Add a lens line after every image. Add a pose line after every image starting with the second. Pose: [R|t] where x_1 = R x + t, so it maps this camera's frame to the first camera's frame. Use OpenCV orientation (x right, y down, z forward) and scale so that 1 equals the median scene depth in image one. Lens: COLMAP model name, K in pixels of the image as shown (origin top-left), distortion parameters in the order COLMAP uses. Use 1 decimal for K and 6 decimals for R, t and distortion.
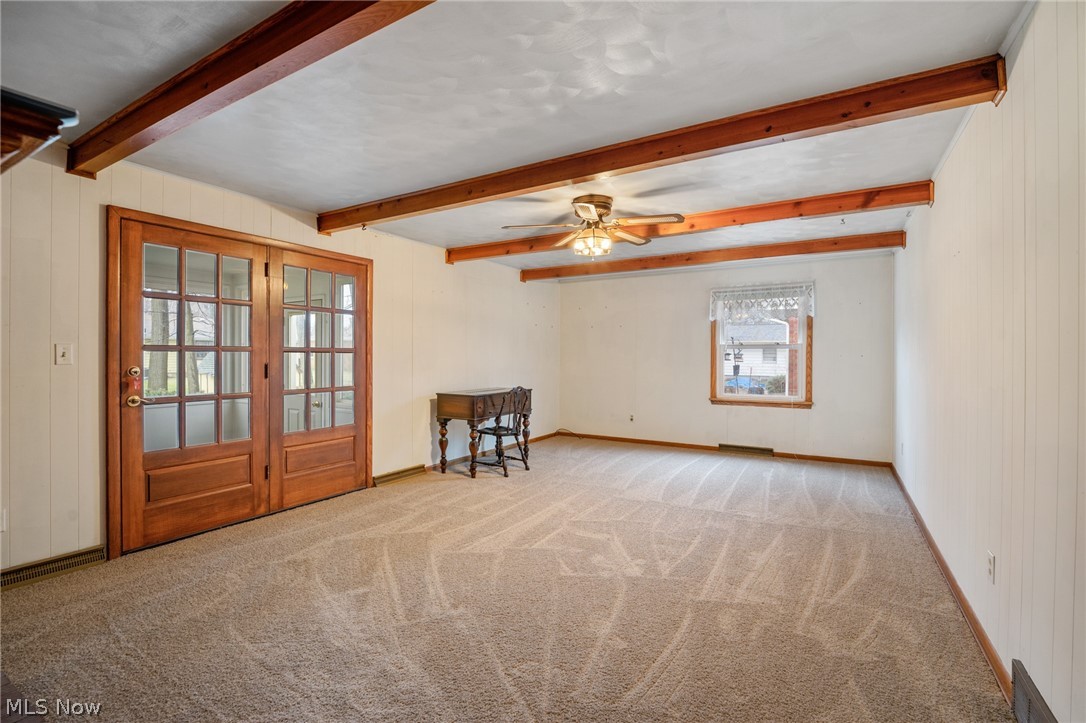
lens RADIAL K [[499.9, 0, 536.9], [0, 499.9, 359.0], [0, 0, 1]] dist [-0.004180, 0.000319]
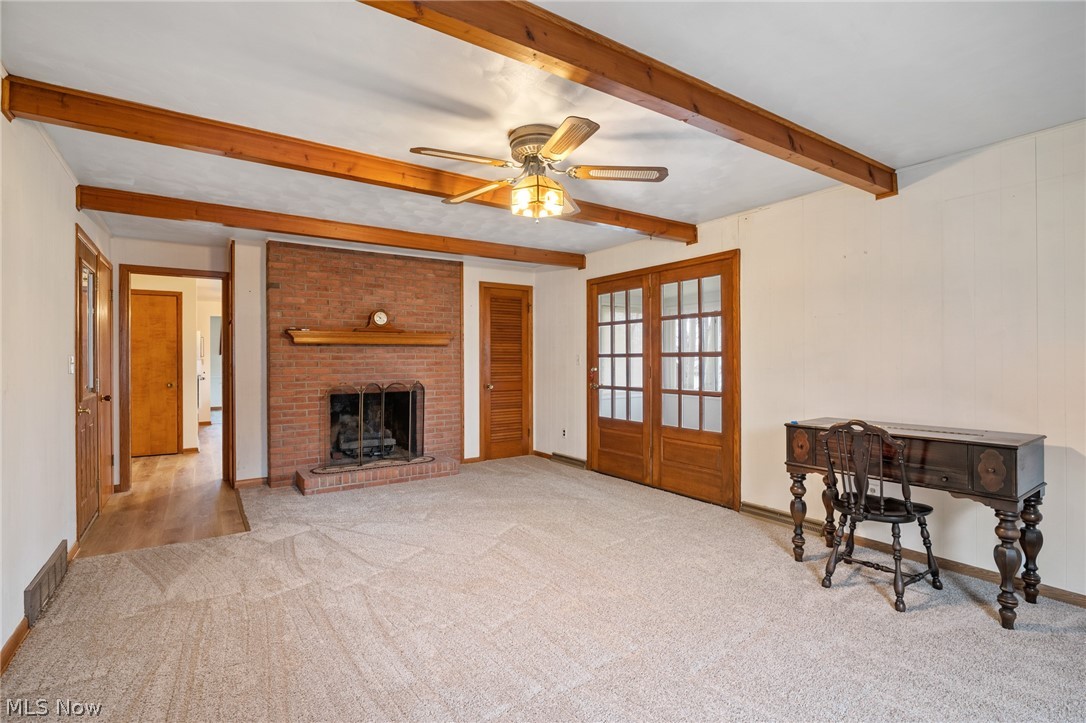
lens RADIAL K [[499.9, 0, 538.5], [0, 499.9, 357.8], [0, 0, 1]] dist [-0.004180, 0.000319]
pose [[-0.410311, -0.004830, -0.911933, 0.725489], [-0.001872, 0.999988, -0.004454, -0.005954], [0.911944, -0.000120, -0.410315, 1.255860]]
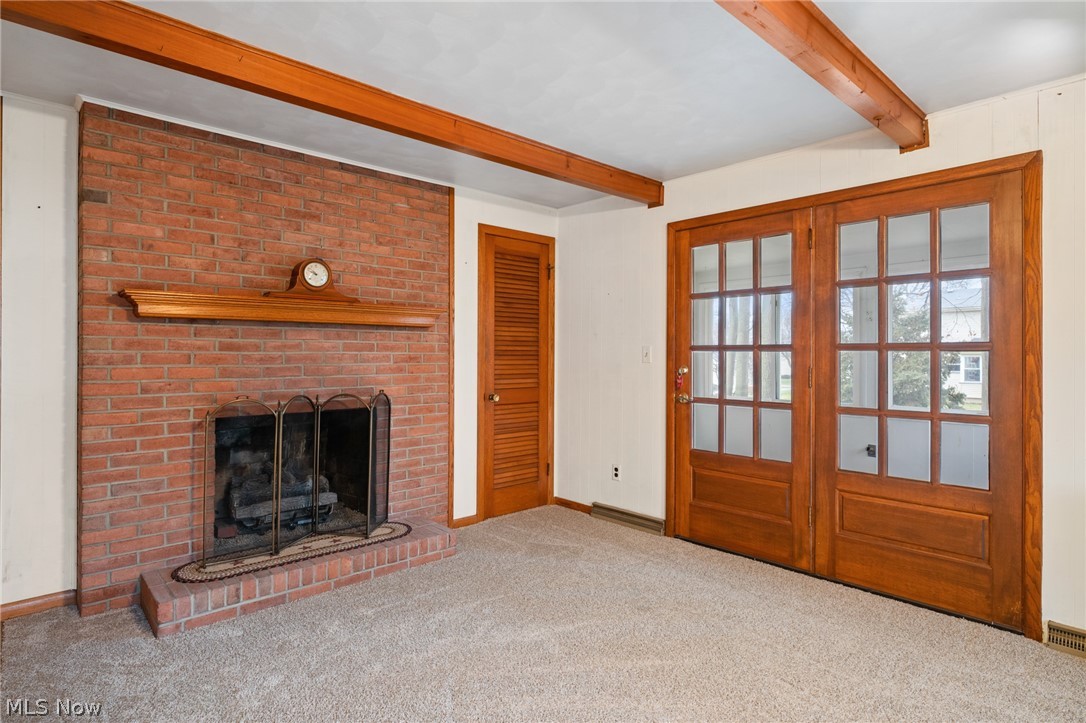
lens RADIAL K [[570.6, 0, 542.1], [0, 570.6, 350.0], [0, 0, 1]] dist [0.002202, -0.000358]
pose [[-0.270579, -0.010677, -0.962639, 0.369906], [-0.009727, 0.999918, -0.008356, -0.004350], [0.962649, 0.007103, -0.270660, 0.843521]]
